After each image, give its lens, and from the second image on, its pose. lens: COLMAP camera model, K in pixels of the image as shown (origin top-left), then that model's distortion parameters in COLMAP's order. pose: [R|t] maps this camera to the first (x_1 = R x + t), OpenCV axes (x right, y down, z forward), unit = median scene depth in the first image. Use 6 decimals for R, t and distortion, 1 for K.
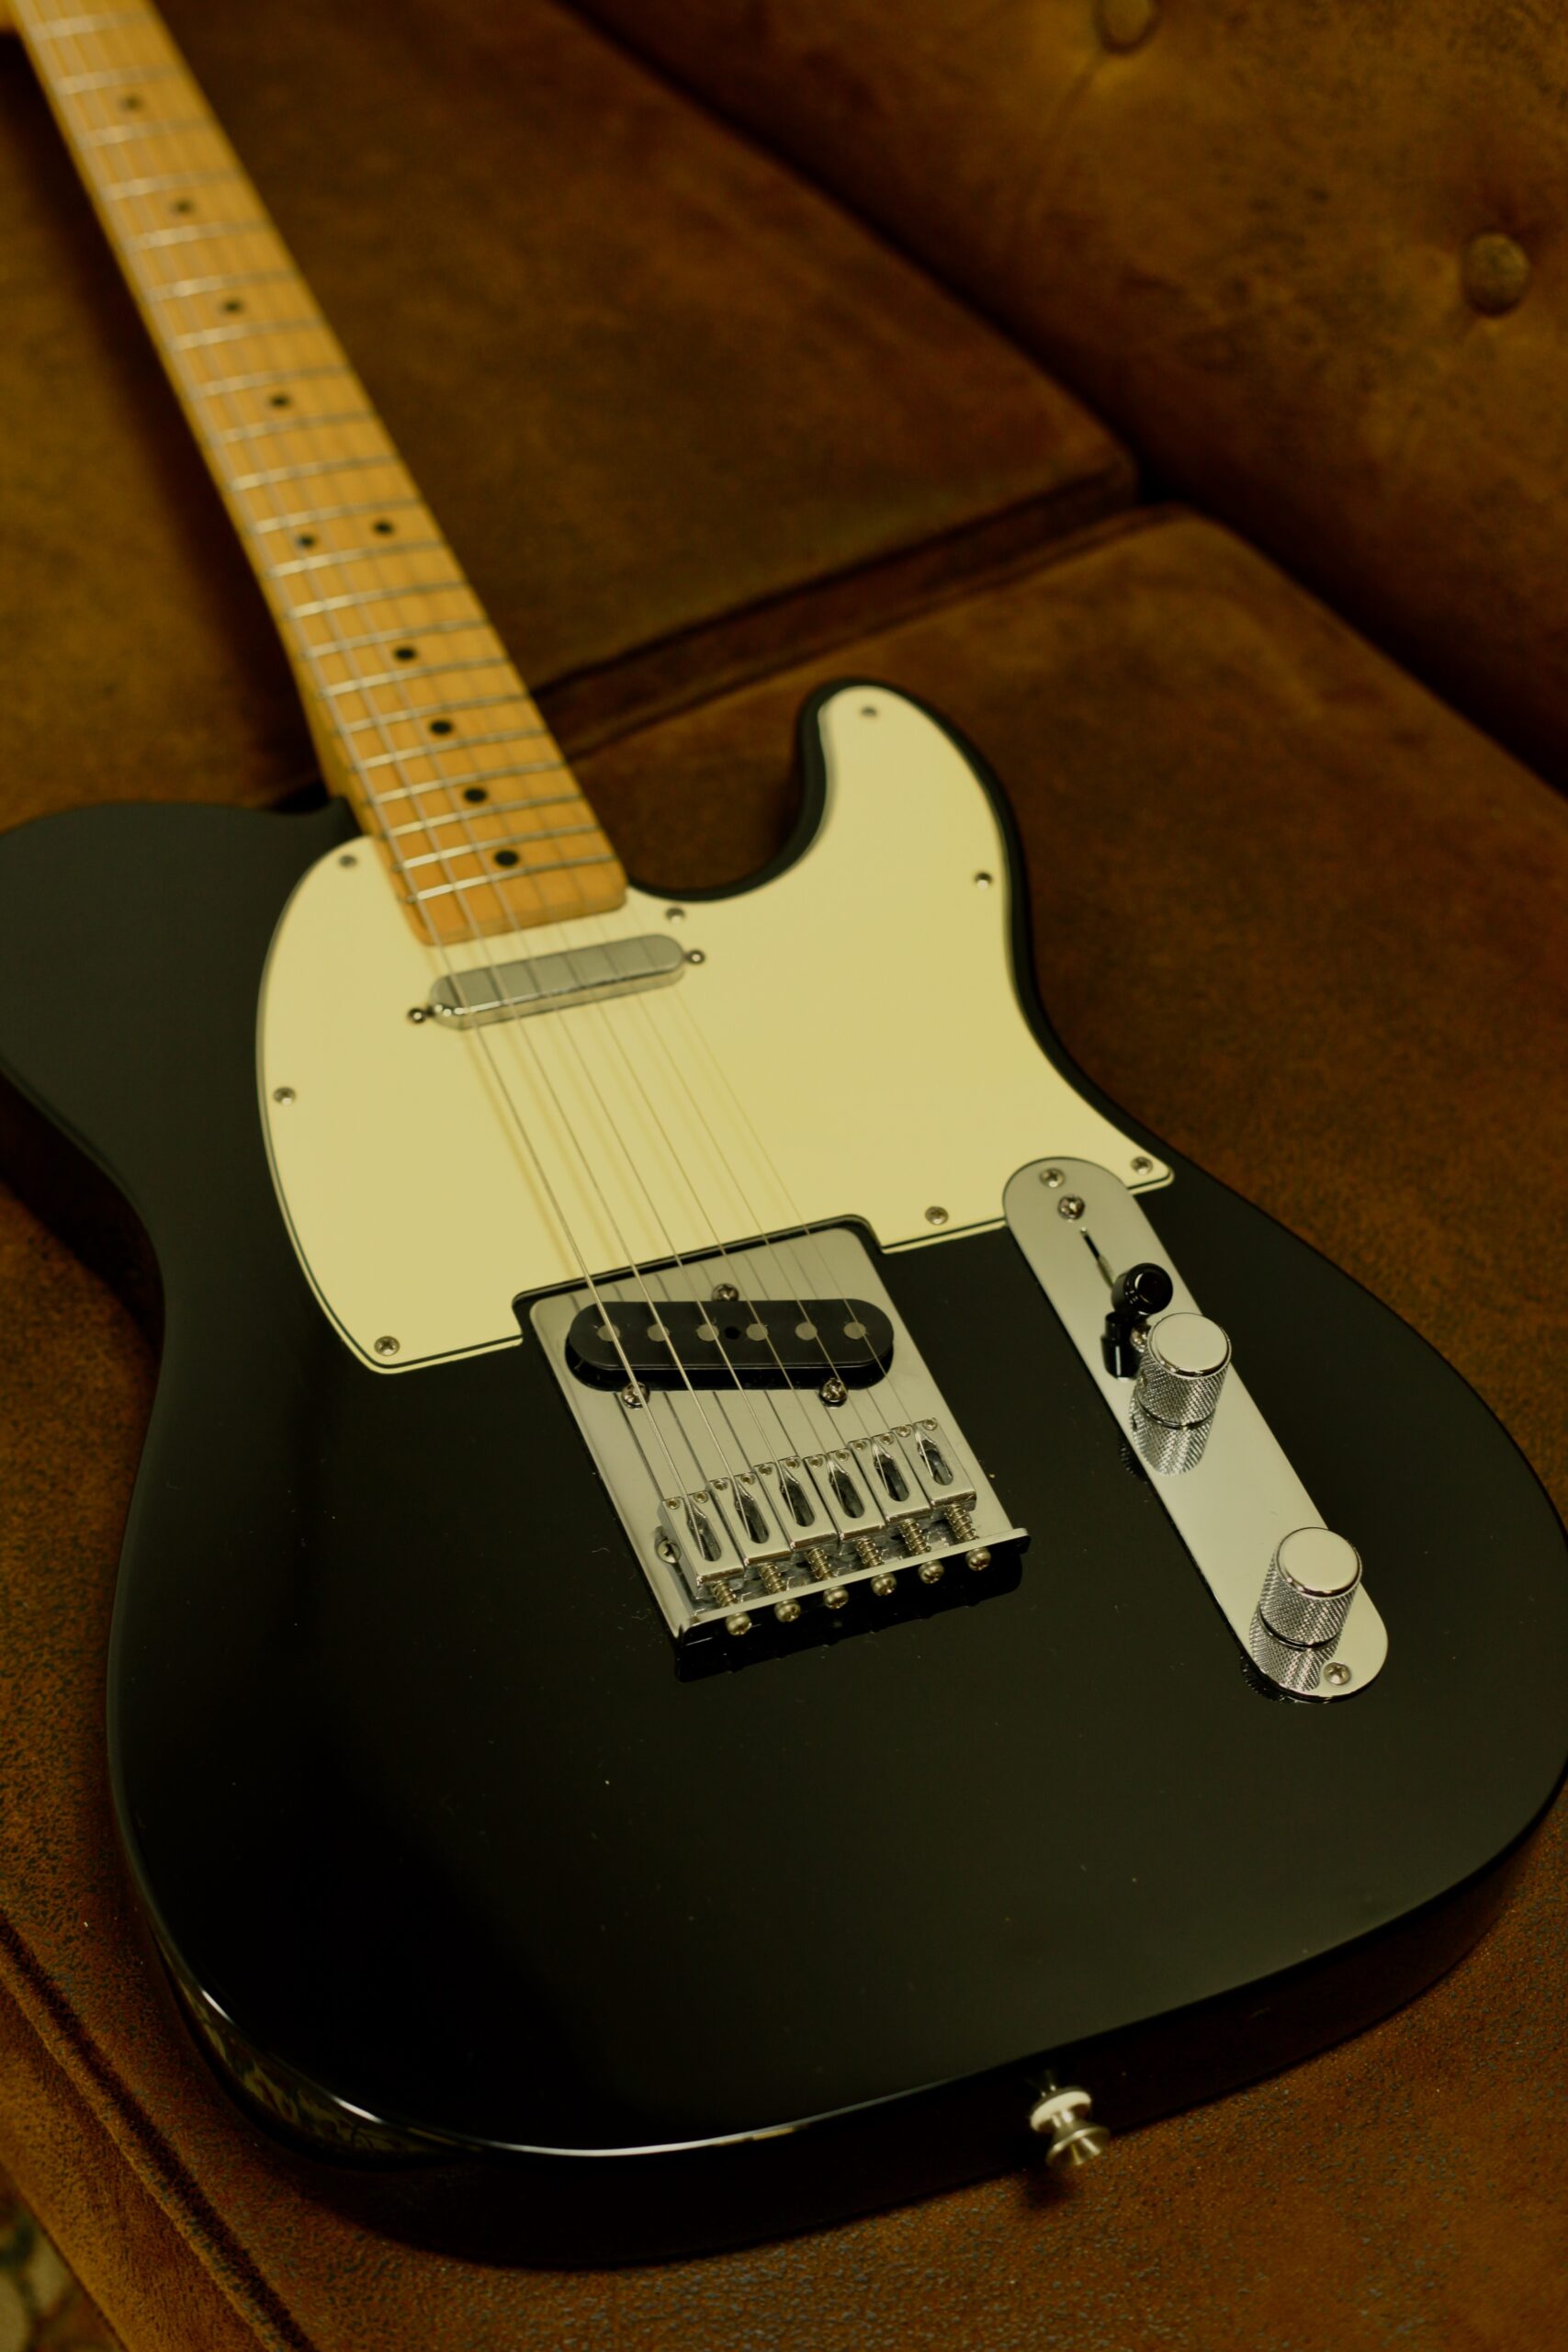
lens RADIAL K [[3794.3, 0, 784.0], [0, 3794.3, 1176.0], [0, 0, 1]] dist [-0.141873, -0.066065]
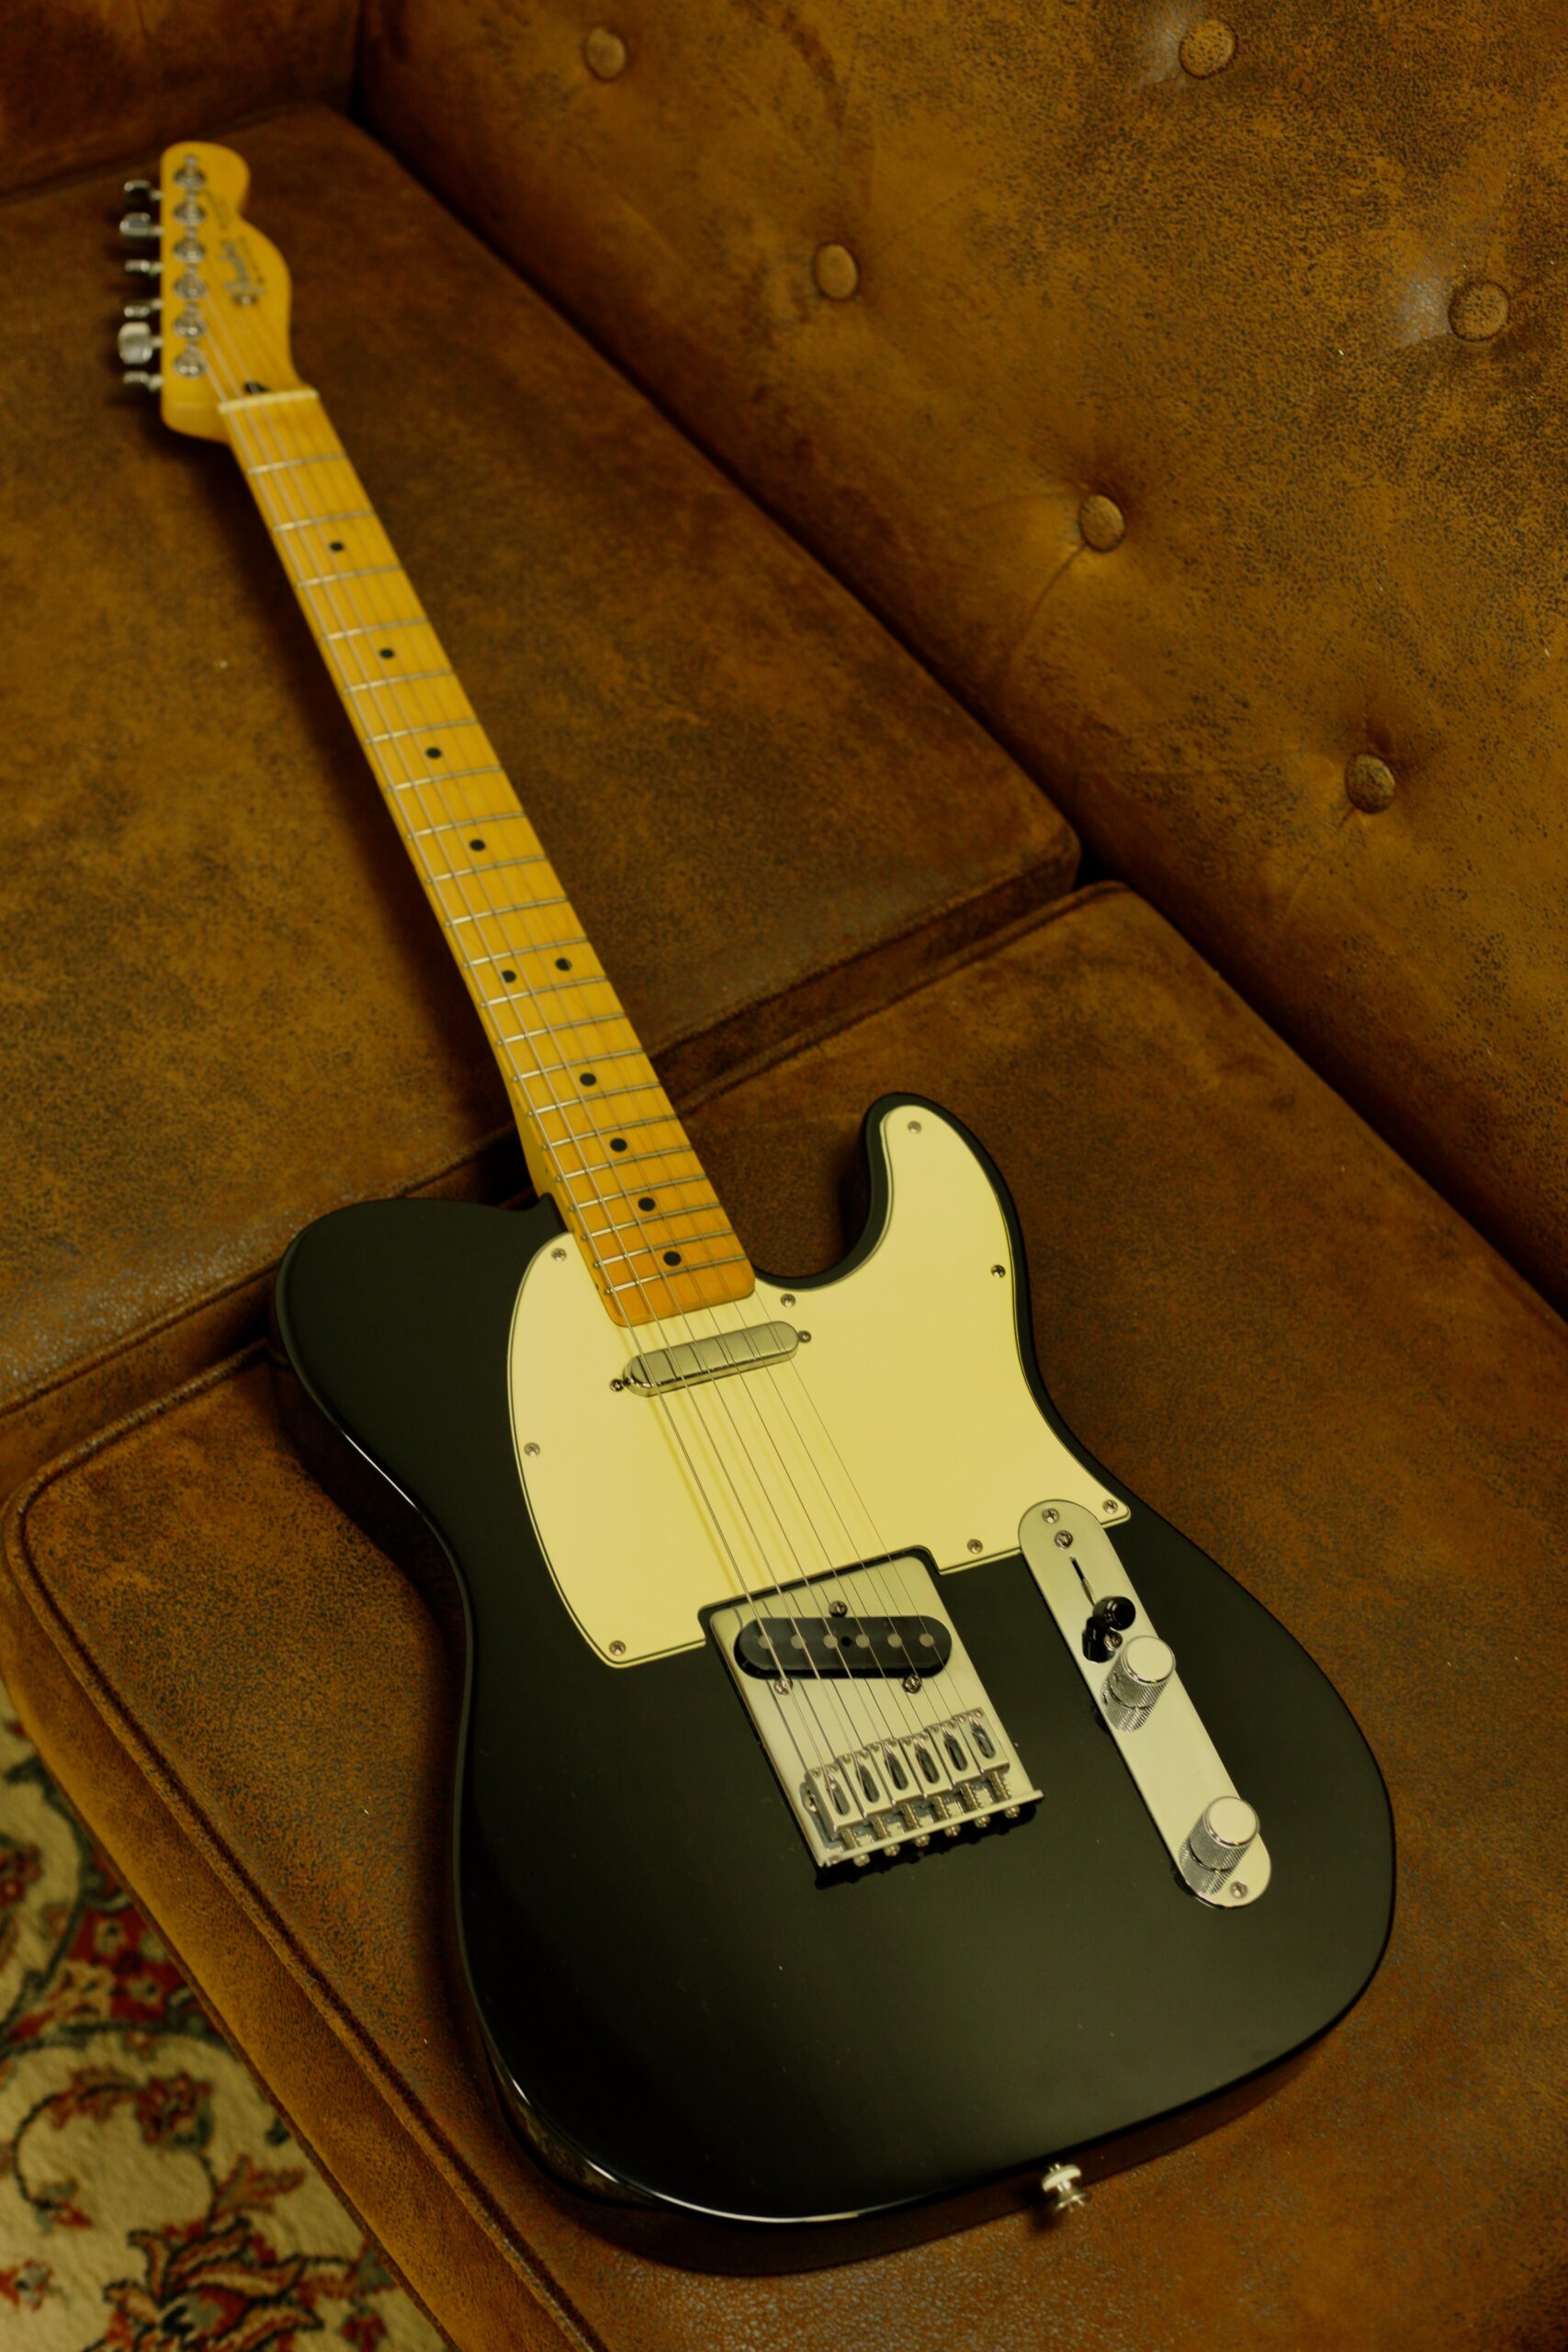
lens RADIAL K [[3794.3, 0, 784.0], [0, 3794.3, 1176.0], [0, 0, 1]] dist [-0.141873, -0.066065]
pose [[0.995107, 0.034877, 0.092438, -0.170772], [-0.045553, 0.992200, 0.116032, -0.292879], [-0.087671, -0.119675, 0.988935, -0.423848]]
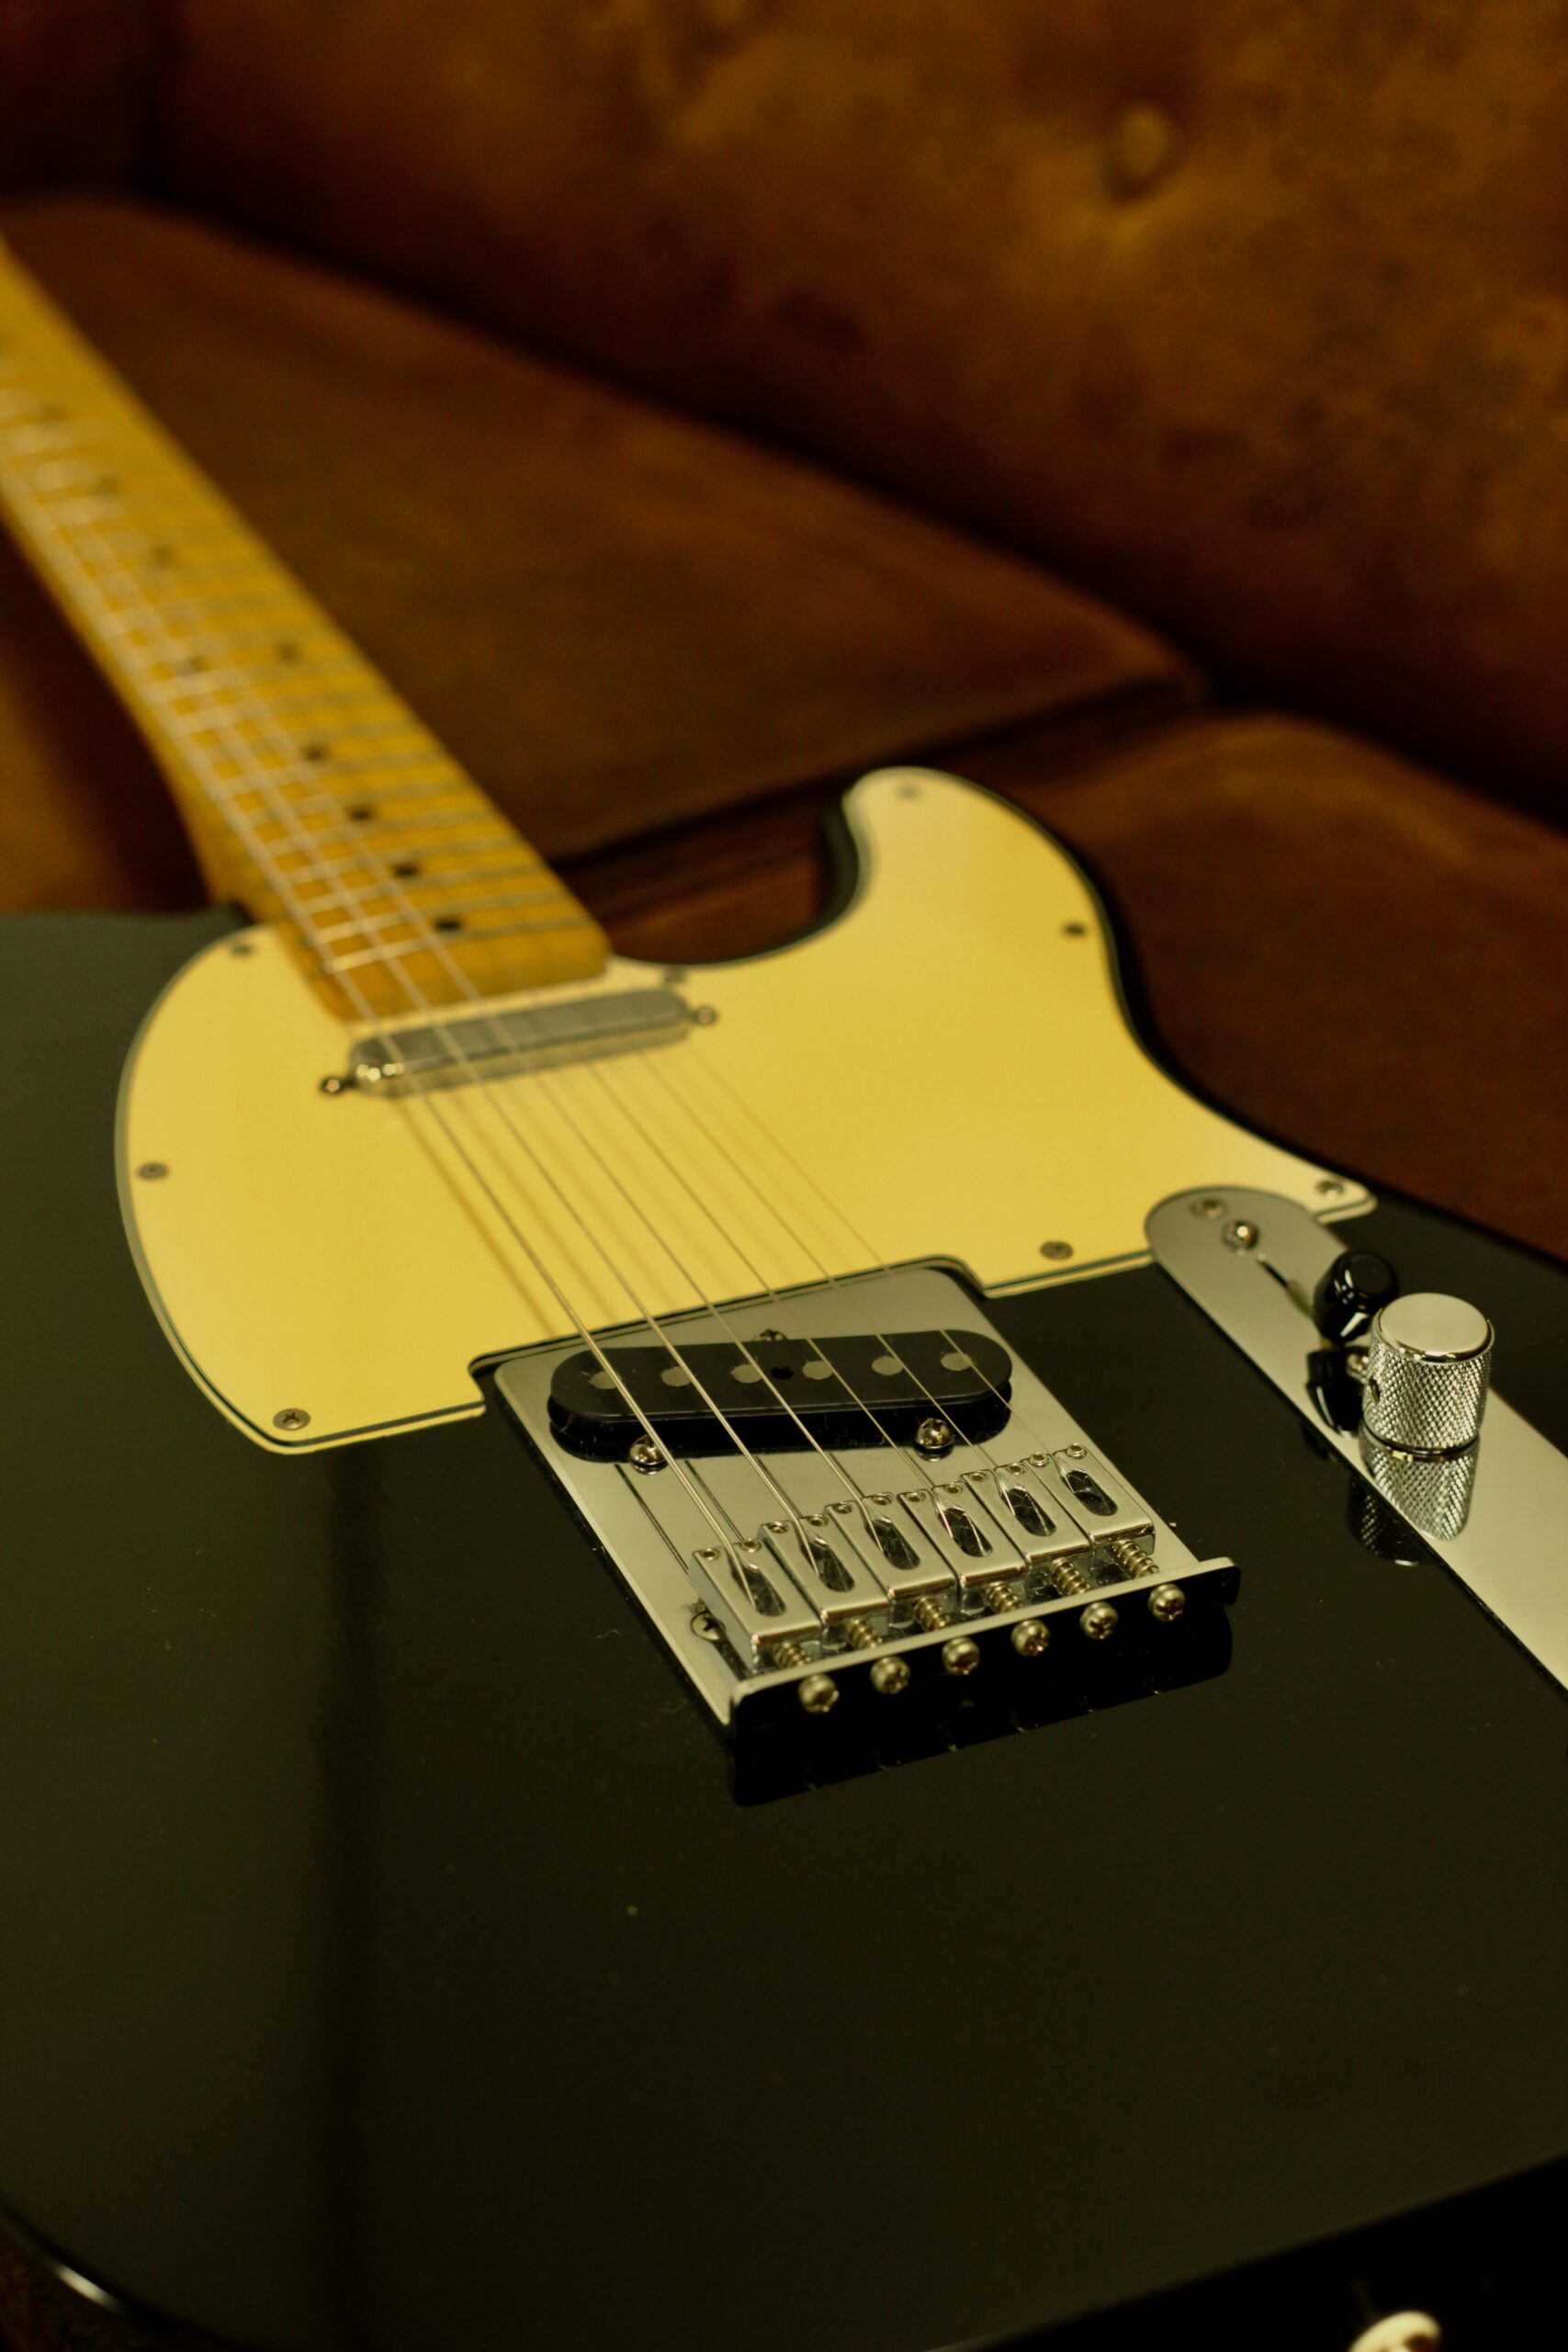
lens RADIAL K [[3794.3, 0, 784.0], [0, 3794.3, 1176.0], [0, 0, 1]] dist [-0.141873, -0.066065]
pose [[0.997007, -0.077247, -0.003273, -0.007694], [0.073264, 0.957422, -0.279242, 0.189310], [0.024705, 0.278166, 0.960215, 0.295665]]
